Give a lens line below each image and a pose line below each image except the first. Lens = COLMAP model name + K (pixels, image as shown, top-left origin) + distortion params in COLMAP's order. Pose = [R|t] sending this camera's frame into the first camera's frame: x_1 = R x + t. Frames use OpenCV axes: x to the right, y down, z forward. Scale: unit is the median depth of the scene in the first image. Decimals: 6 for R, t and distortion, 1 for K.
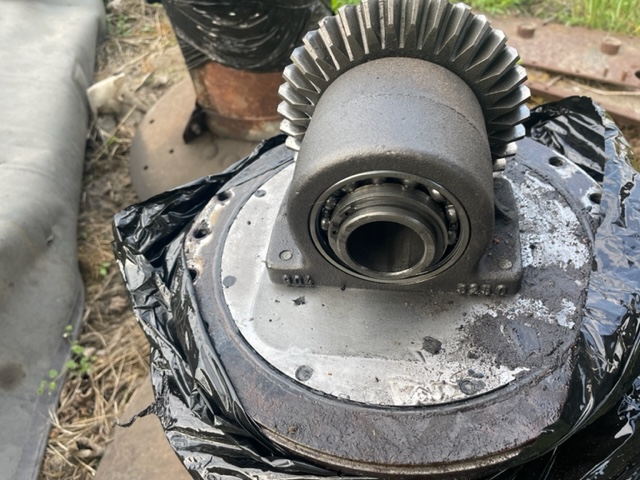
lens RADIAL K [[488.7, 0, 324.9], [0, 488.7, 239.6], [0, 0, 1]] dist [0.062897, -0.089357]
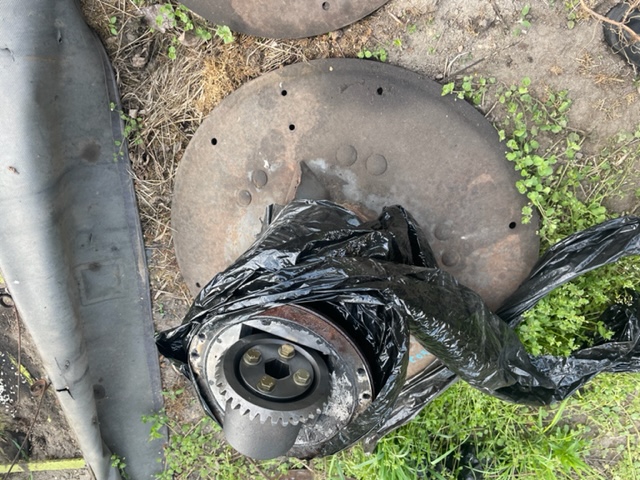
lens RADIAL K [[488.7, 0, 318.8], [0, 488.7, 238.2], [0, 0, 1]] dist [0.062897, -0.089357]
pose [[0.989033, 0.126633, -0.076008, 0.376528], [0.021272, 0.387133, 0.921778, -2.139286], [0.146152, -0.913286, 0.380194, 0.700441]]
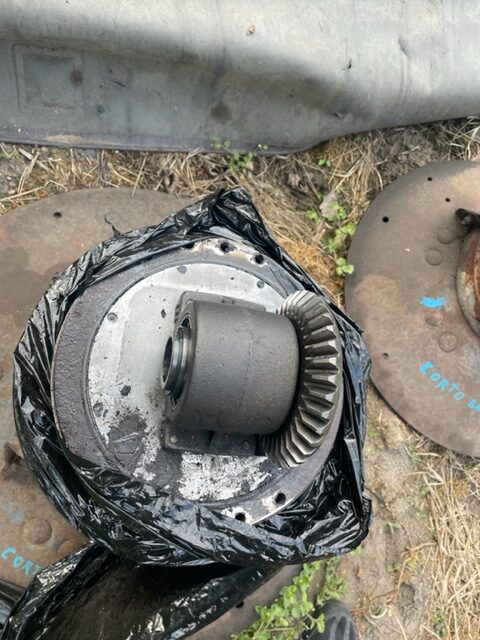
lens RADIAL K [[488.7, 0, 254.6], [0, 488.7, 321.0], [0, 0, 1]] dist [0.062897, -0.089357]
pose [[0.027779, 0.994389, -0.102069, 0.119266], [-0.918959, 0.065587, 0.388860, -0.636210], [0.393372, 0.082995, 0.915625, -0.294222]]
